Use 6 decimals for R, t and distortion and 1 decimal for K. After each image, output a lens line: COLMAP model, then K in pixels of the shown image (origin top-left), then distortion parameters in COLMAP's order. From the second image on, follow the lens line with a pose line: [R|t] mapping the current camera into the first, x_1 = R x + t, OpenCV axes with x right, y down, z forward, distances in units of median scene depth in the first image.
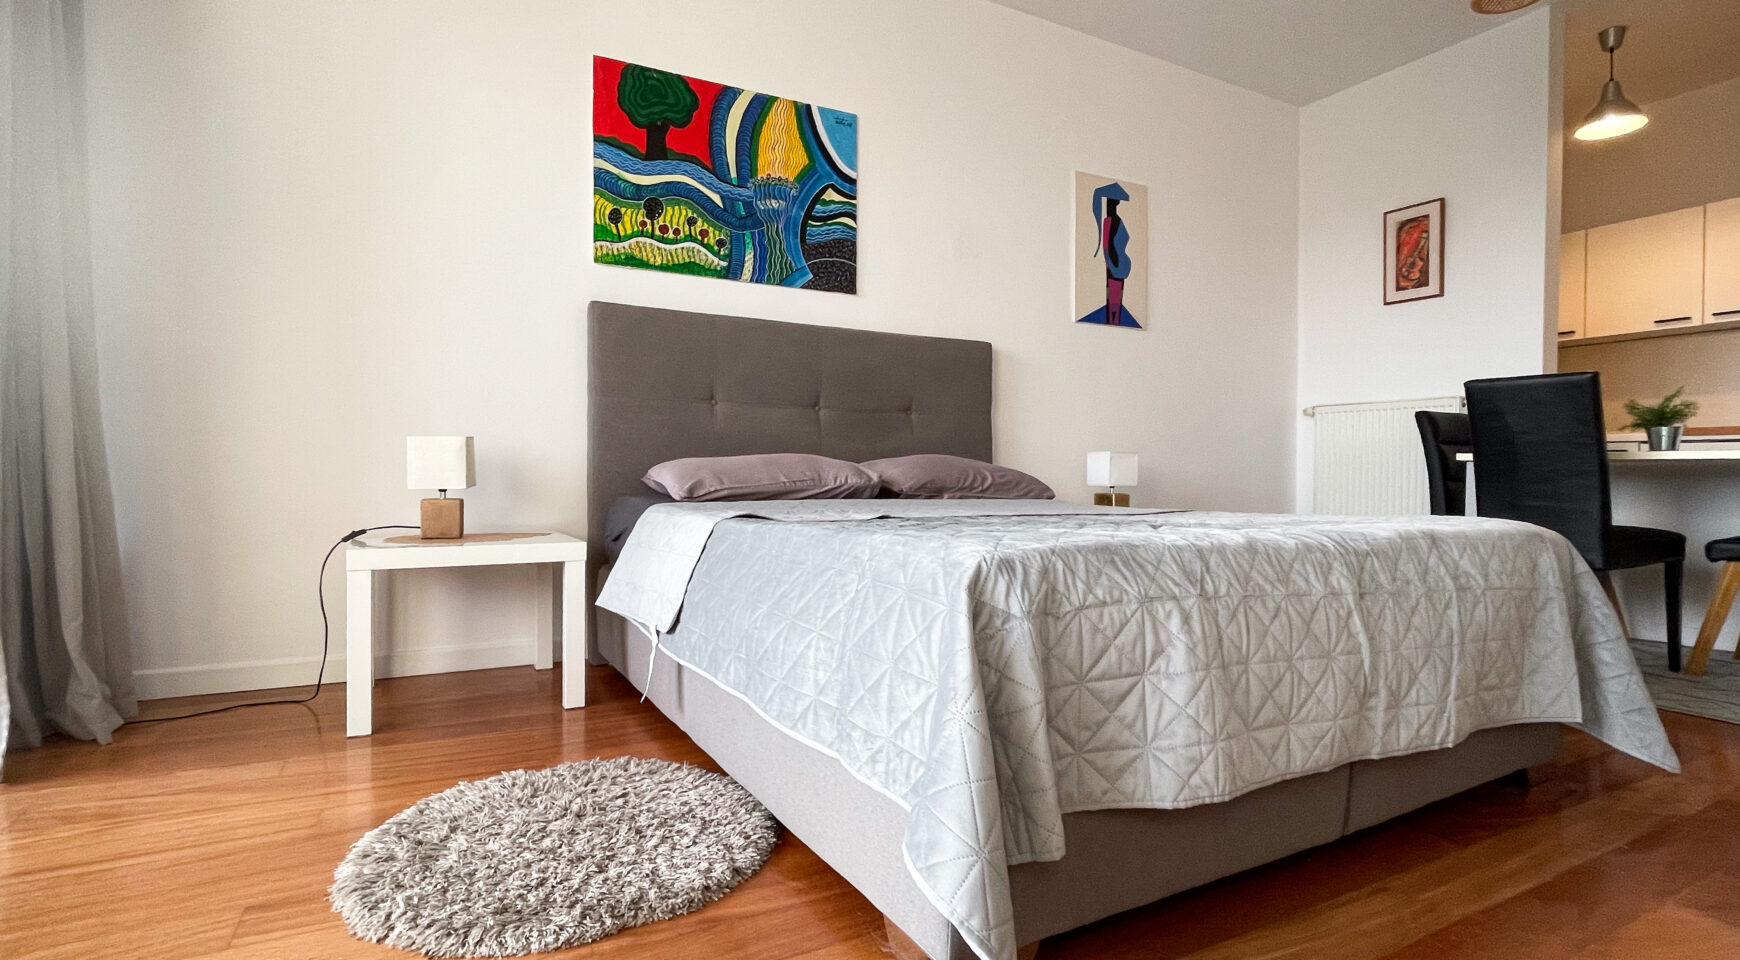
lens RADIAL K [[857.4, 0, 833.6], [0, 857.4, 486.9], [0, 0, 1]] dist [-0.006449, 0.003273]
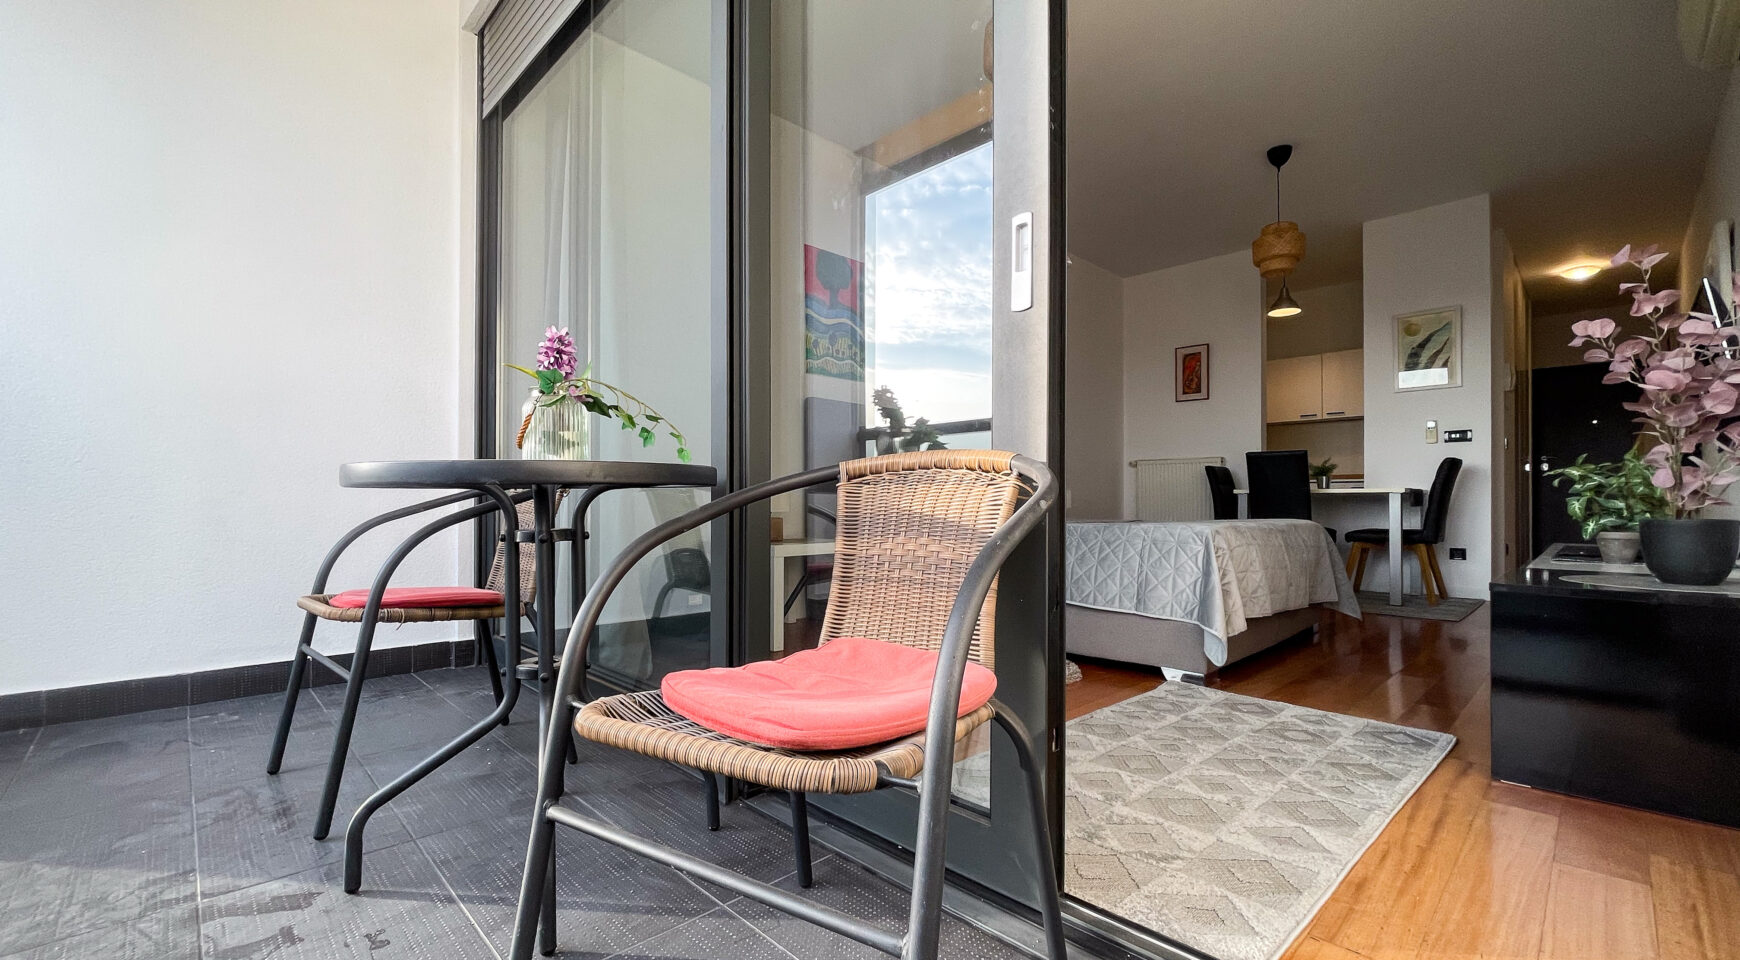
lens RADIAL K [[757.8, 0, 847.0], [0, 757.8, 500.8], [0, 0, 1]] dist [-0.012357, 0.001205]
pose [[0.960208, -0.003544, 0.279264, -0.574688], [0.008741, 0.999811, -0.017365, 0.006246], [-0.279150, 0.019115, 0.960057, -0.367959]]
